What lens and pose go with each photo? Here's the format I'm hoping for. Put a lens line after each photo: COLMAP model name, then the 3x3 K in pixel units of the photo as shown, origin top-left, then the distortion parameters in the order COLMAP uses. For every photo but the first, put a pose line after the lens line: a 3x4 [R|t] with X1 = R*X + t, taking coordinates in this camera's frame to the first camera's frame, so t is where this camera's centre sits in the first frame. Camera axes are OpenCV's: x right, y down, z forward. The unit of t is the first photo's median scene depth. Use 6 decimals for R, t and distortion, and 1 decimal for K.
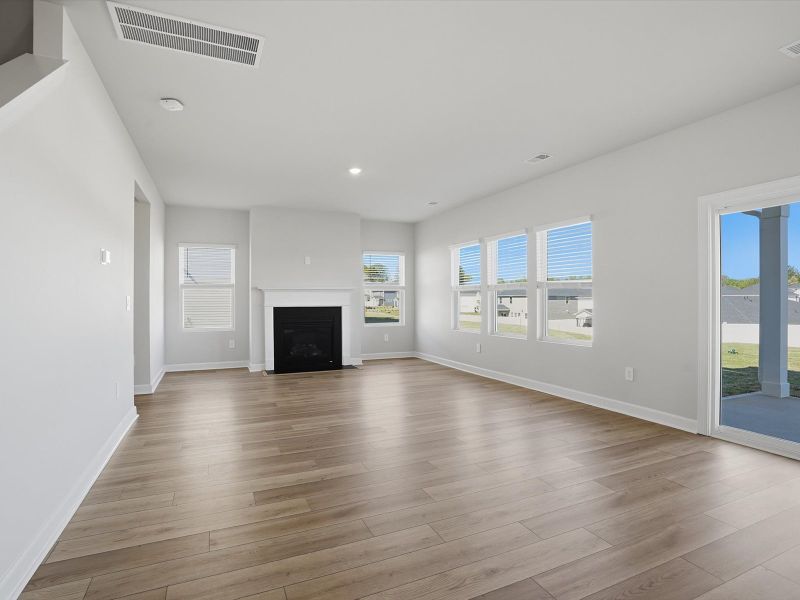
lens RADIAL K [[417.5, 0, 400.0], [0, 417.5, 300.0], [0, 0, 1]] dist [-0.001892, -0.000134]
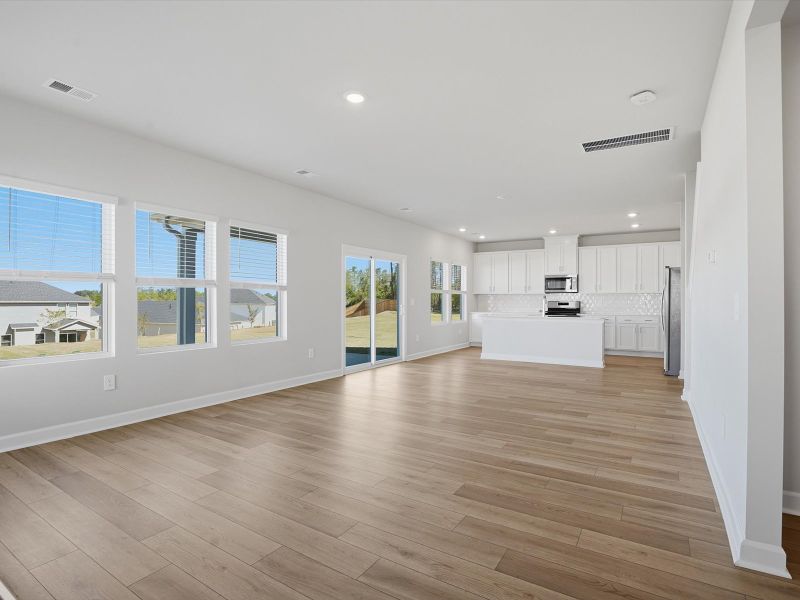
lens RADIAL K [[417.5, 0, 400.0], [0, 417.5, 300.0], [0, 0, 1]] dist [-0.001892, -0.000134]
pose [[-0.537594, -0.000516, 0.843204, -0.638741], [-0.014613, 0.999855, -0.008705, 0.003268], [-0.843077, -0.017001, -0.537524, 1.197663]]
